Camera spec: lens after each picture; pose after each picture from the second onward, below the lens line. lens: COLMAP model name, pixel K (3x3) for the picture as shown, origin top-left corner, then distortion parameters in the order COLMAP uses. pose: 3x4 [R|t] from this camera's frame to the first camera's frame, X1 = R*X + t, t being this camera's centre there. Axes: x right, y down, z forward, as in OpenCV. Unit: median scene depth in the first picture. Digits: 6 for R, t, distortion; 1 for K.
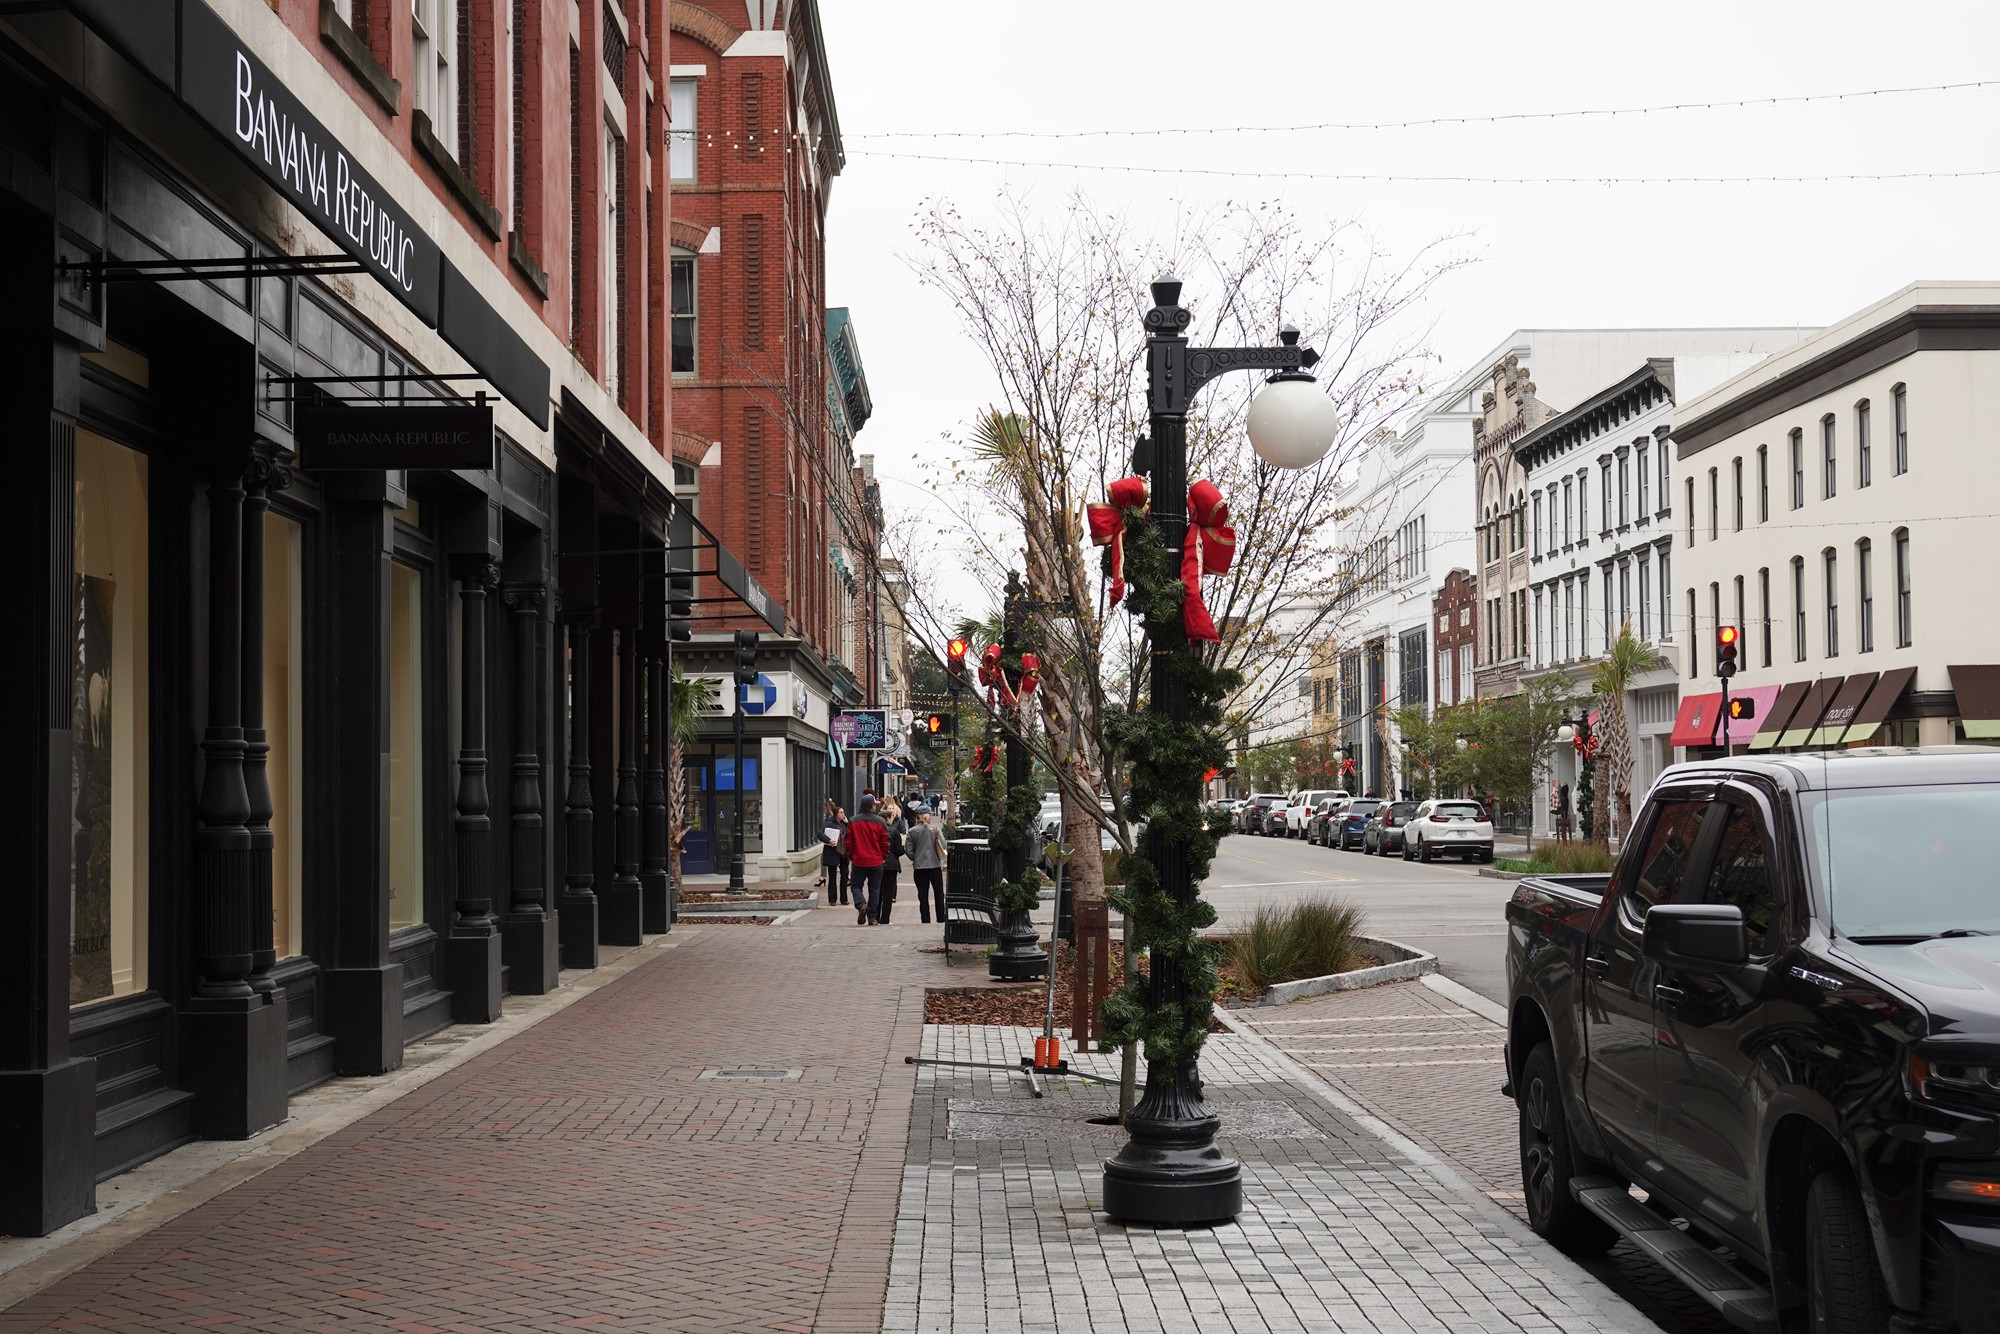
lens RADIAL K [[2830.9, 0, 1000.4], [0, 2830.9, 667.5], [0, 0, 1]] dist [-0.004667, 0.000000]
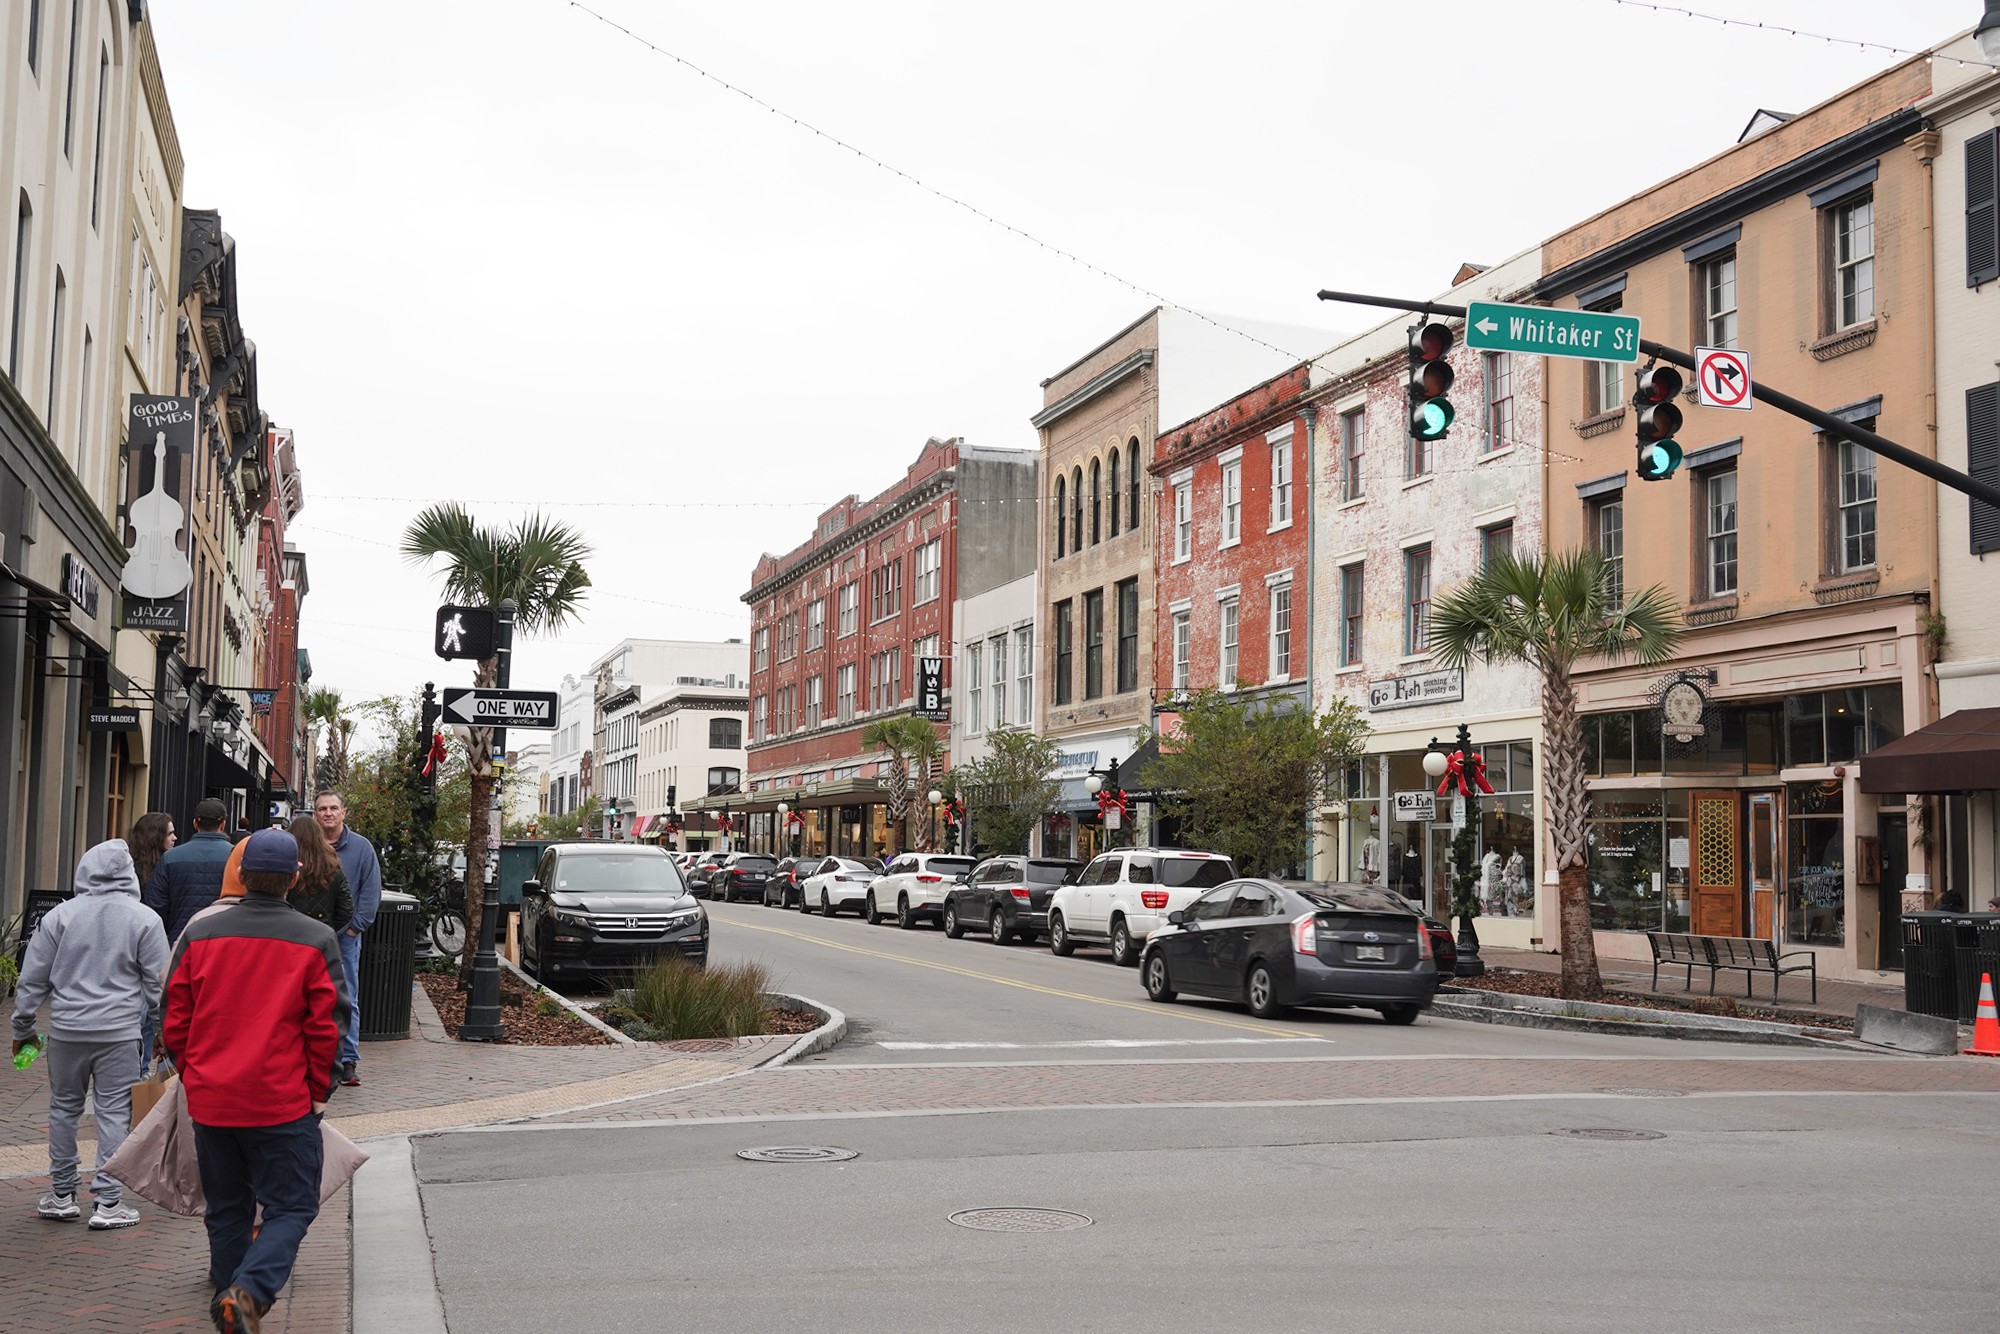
lens RADIAL K [[2125.9, 0, 1002.4], [0, 2125.9, 674.5], [0, 0, 1]] dist [0.026268, 0.000000]
pose [[0.958721, 0.036384, 0.282010, 0.001959], [-0.024610, 0.998676, -0.045182, -0.037201], [-0.283280, 0.036376, 0.958347, -0.947681]]
